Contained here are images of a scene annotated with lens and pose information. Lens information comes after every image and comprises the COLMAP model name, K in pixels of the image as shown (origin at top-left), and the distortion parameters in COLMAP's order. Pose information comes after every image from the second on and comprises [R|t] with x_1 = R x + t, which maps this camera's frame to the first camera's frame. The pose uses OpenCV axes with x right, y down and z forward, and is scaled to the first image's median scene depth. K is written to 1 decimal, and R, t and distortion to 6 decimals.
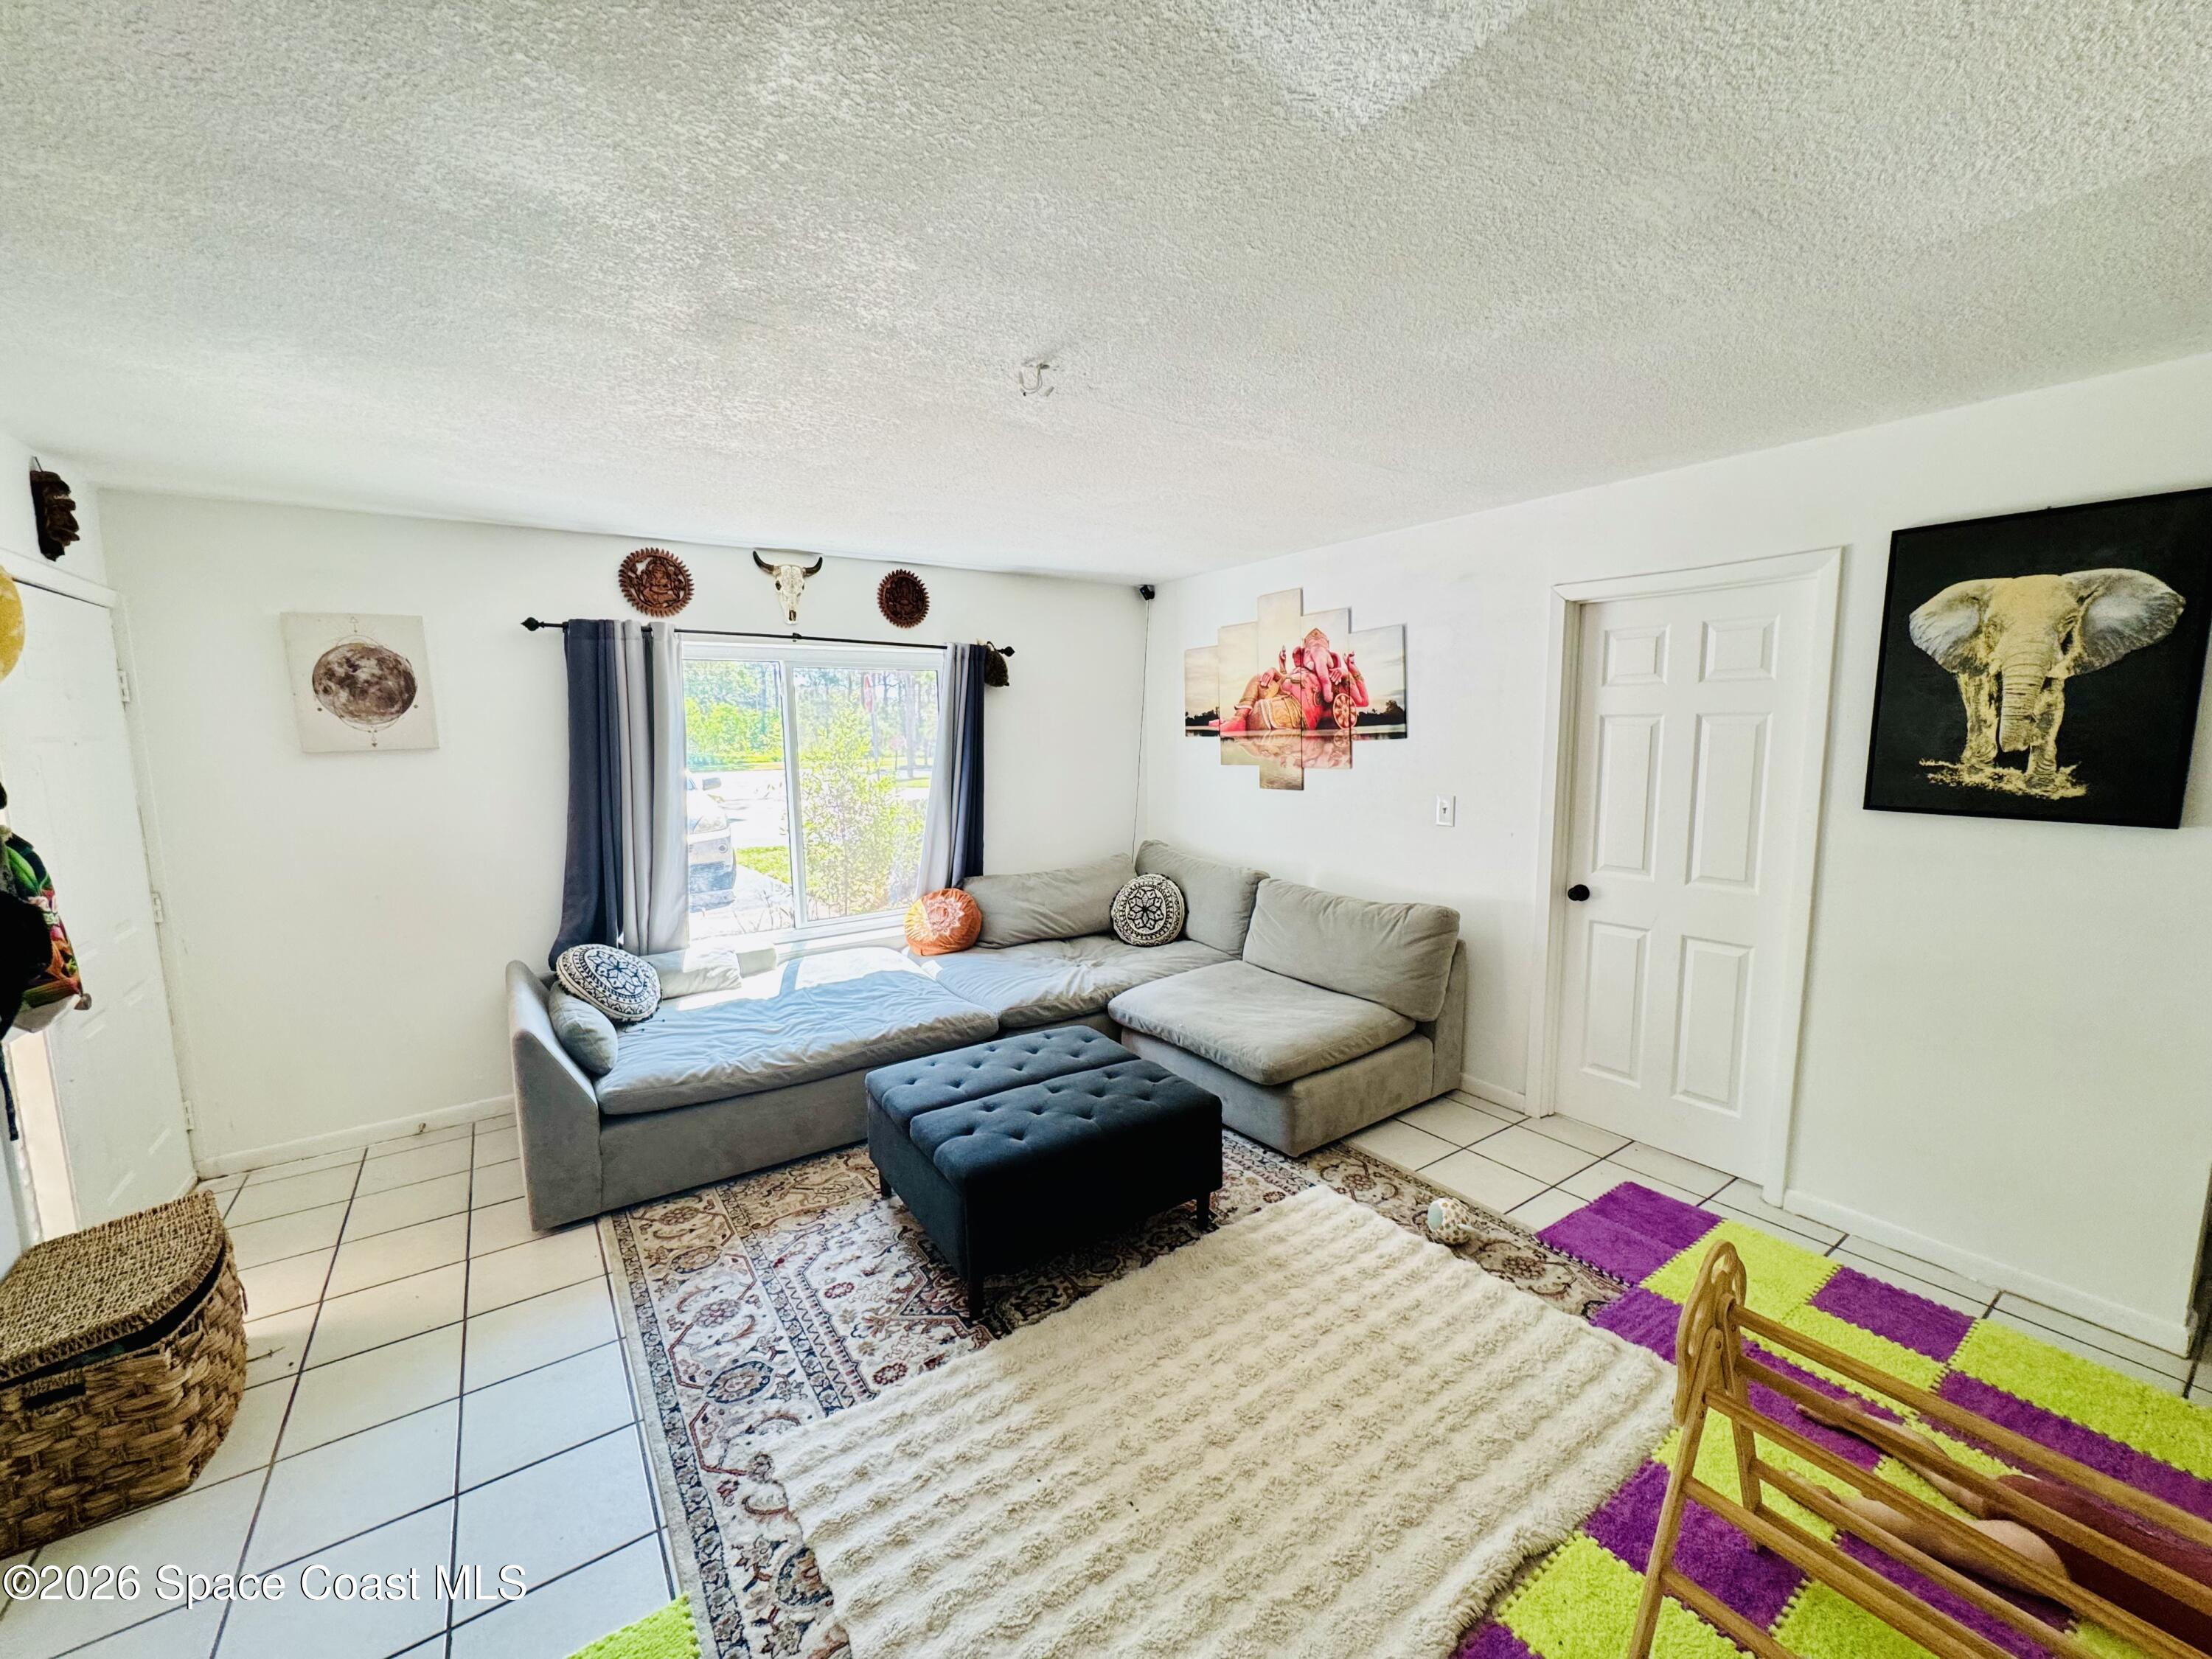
lens RADIAL K [[884.3, 0, 1106.0], [0, 884.3, 829.5], [0, 0, 1]] dist [-0.001423, 0.000239]
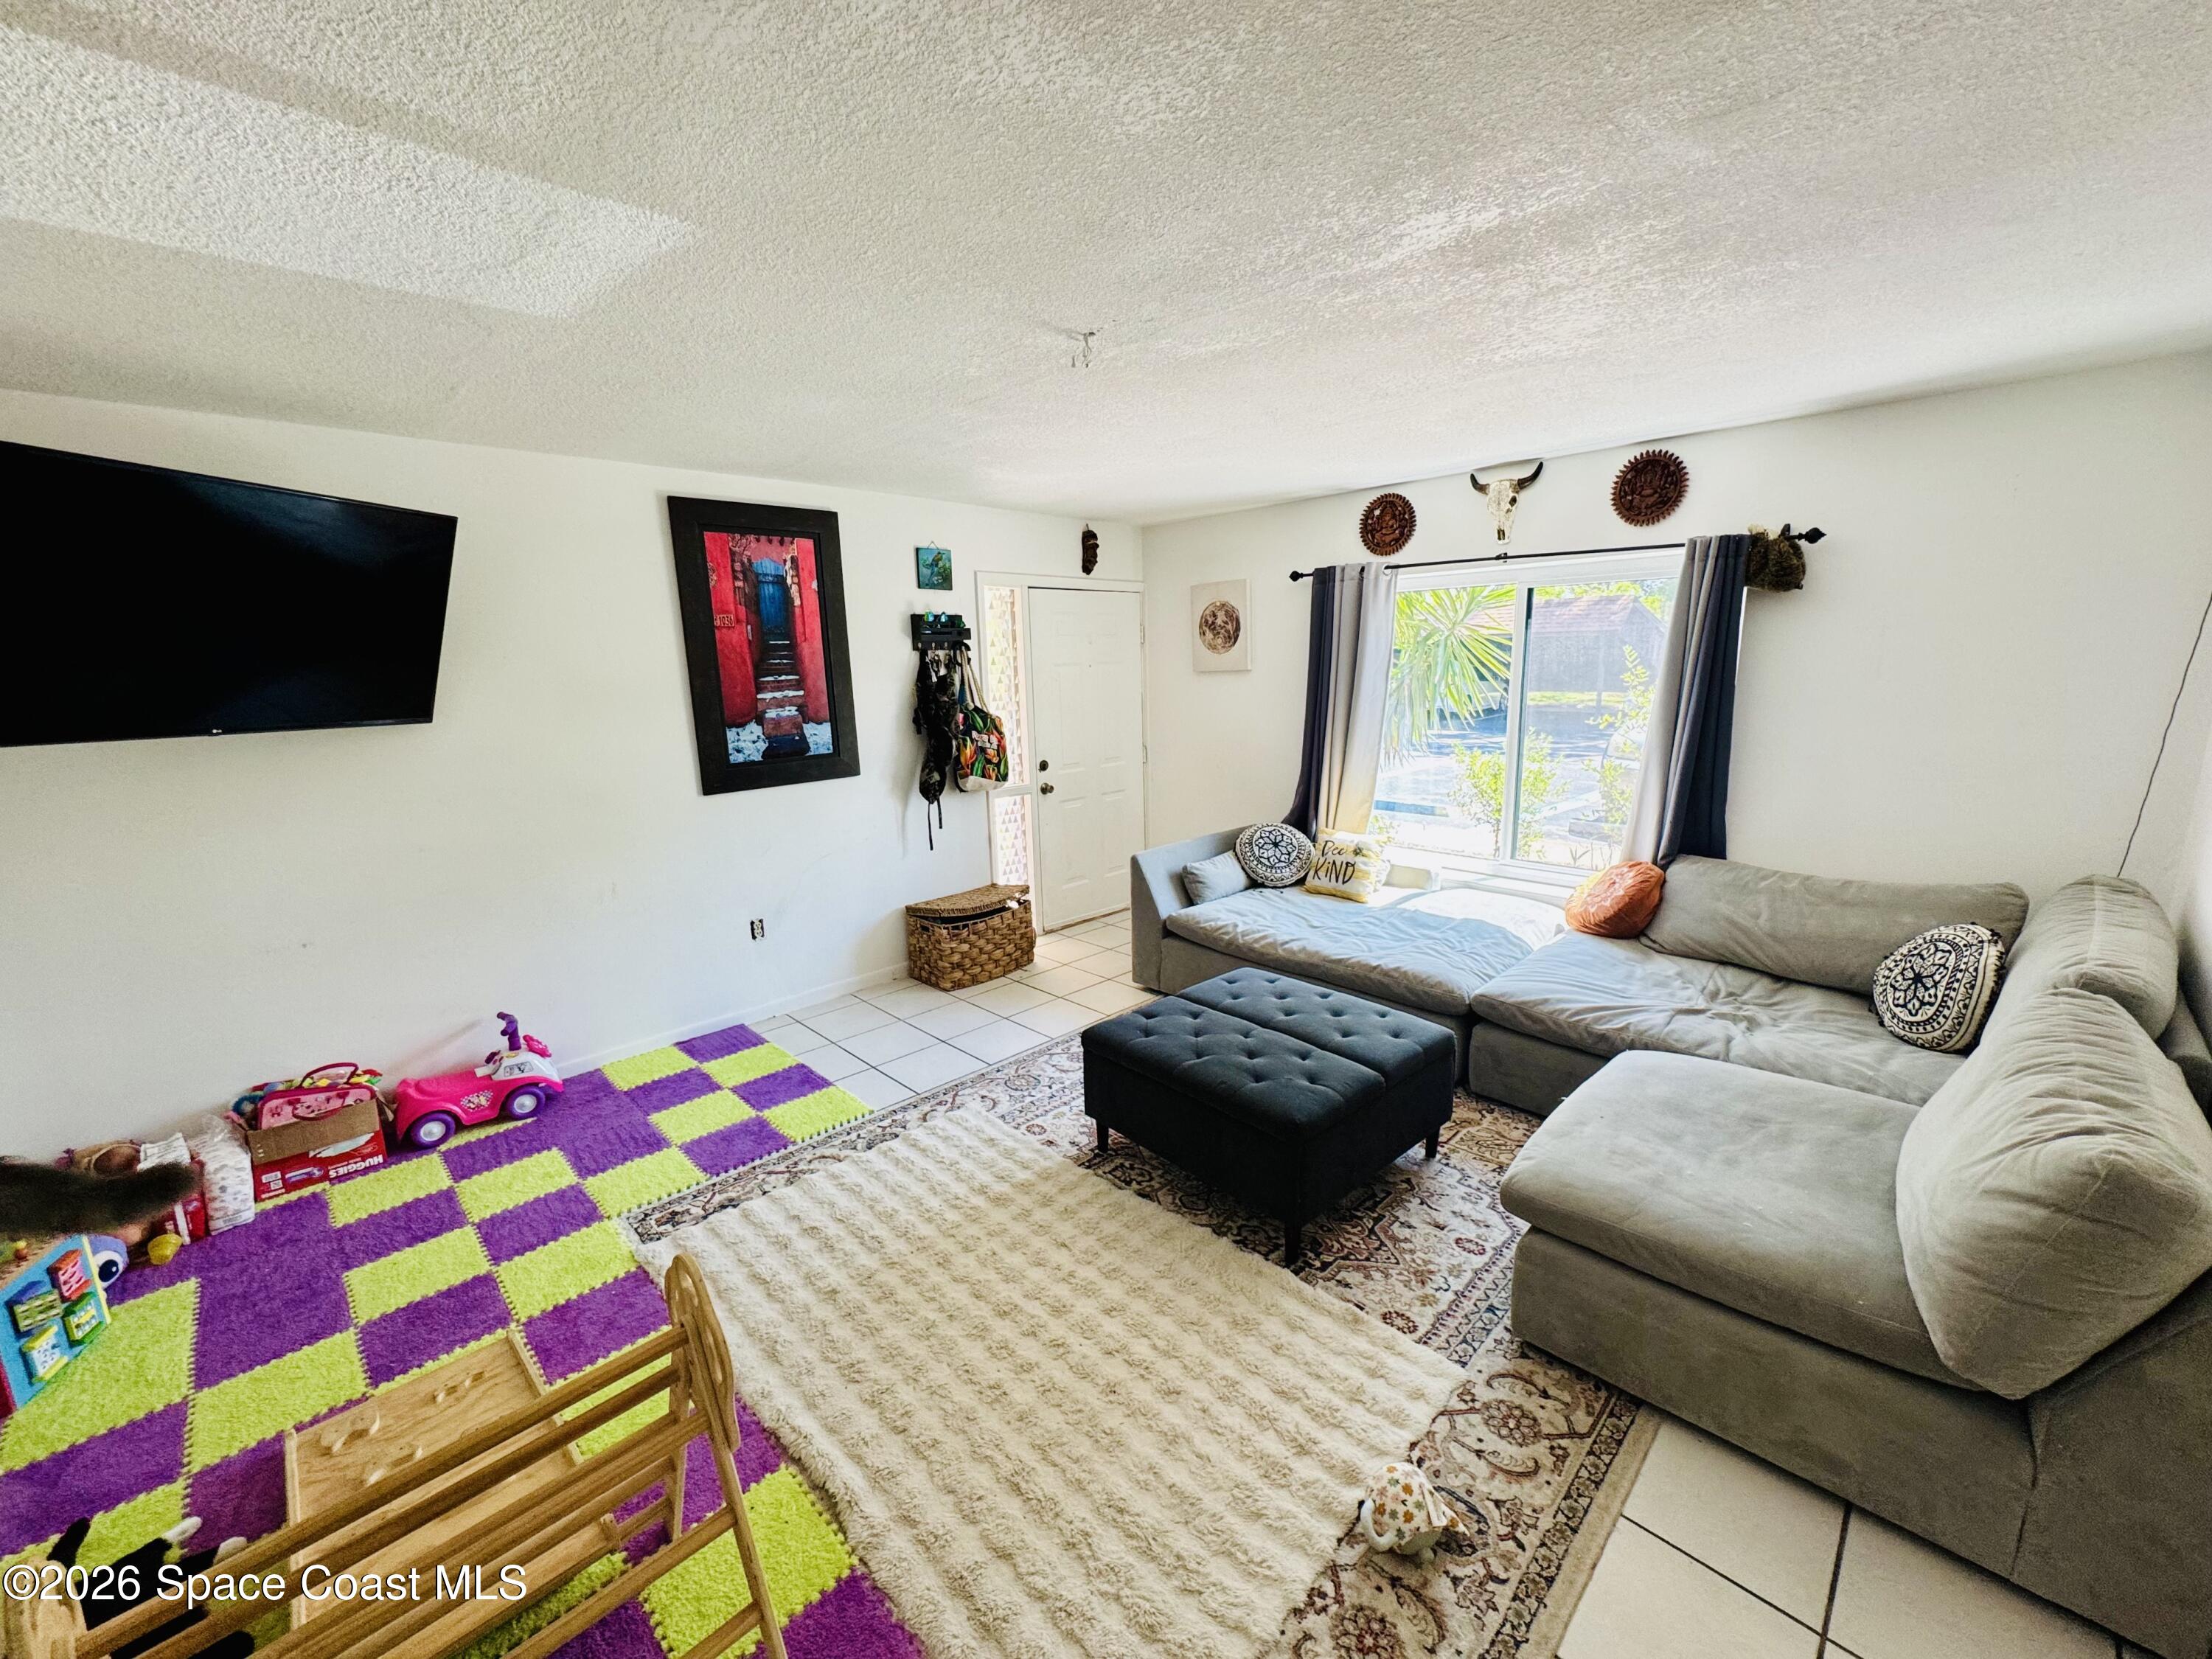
lens RADIAL K [[884.3, 0, 1106.0], [0, 884.3, 829.5], [0, 0, 1]] dist [-0.001423, 0.000239]
pose [[0.169067, 0.195932, -0.965933, 0.705196], [-0.095573, 0.978682, 0.181790, -0.082514], [0.980960, 0.061583, 0.184189, 0.551187]]
